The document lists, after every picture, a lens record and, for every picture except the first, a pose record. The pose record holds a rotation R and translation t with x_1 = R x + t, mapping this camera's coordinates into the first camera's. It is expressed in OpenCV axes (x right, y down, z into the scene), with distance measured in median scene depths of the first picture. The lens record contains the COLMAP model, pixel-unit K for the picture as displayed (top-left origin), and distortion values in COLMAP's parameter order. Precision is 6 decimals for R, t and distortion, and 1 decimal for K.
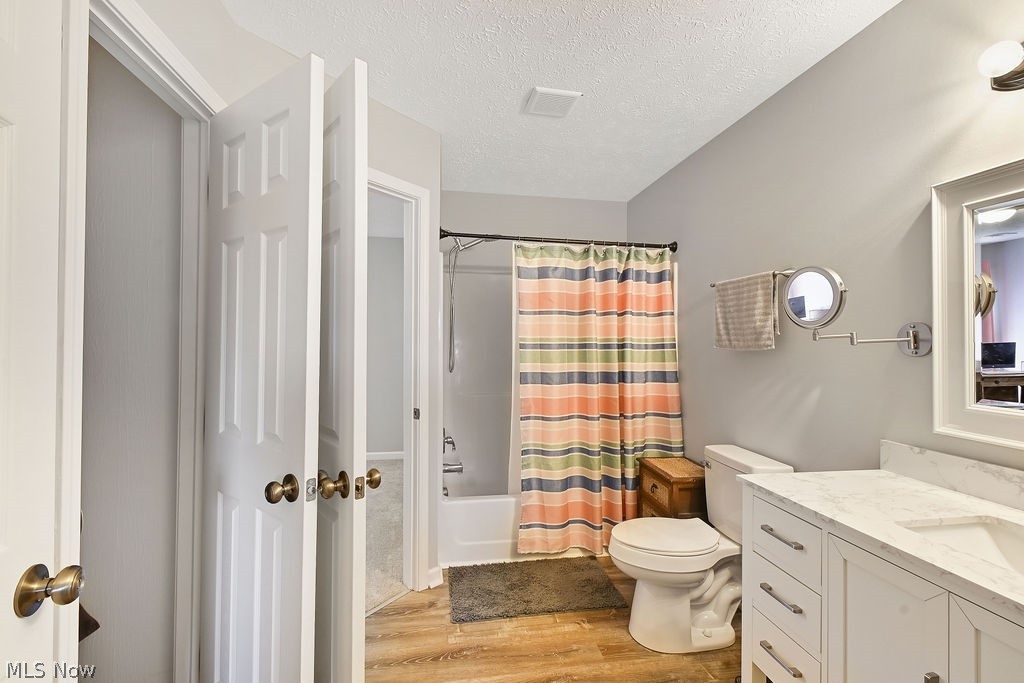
lens RADIAL K [[435.0, 0, 512.0], [0, 435.0, 341.5], [0, 0, 1]] dist [-0.000183, -0.000022]
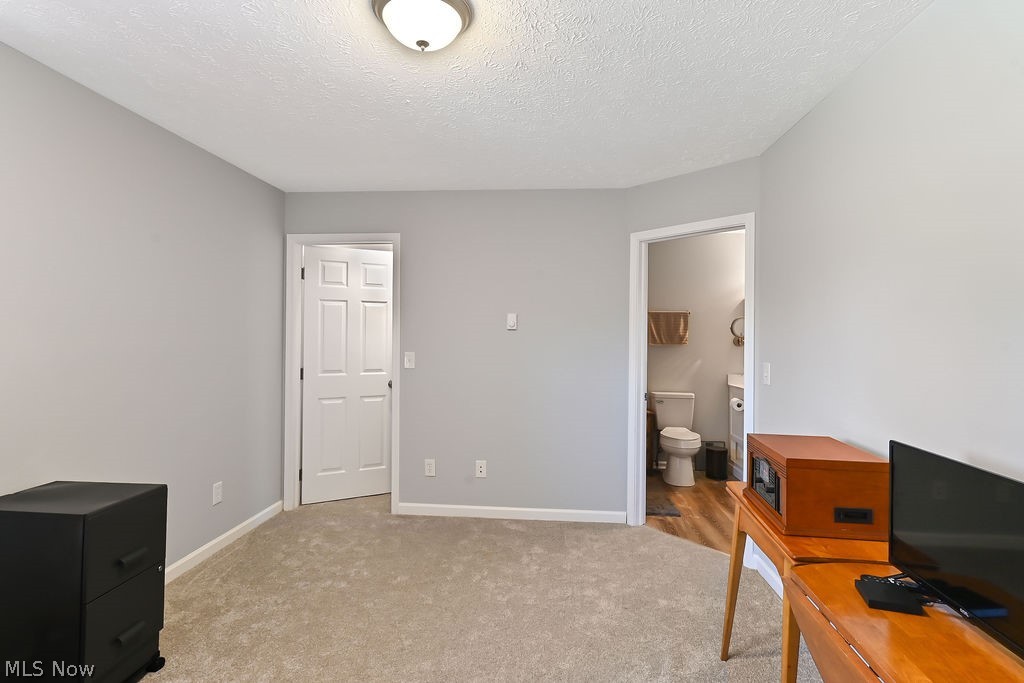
lens RADIAL K [[498.1, 0, 512.0], [0, 498.1, 341.5], [0, 0, 1]] dist [-0.003343, -0.000273]
pose [[0.246857, -0.007846, 0.969020, -2.078822], [-0.015912, 0.999800, 0.012148, -0.013695], [-0.968921, -0.018418, 0.246682, 1.166583]]
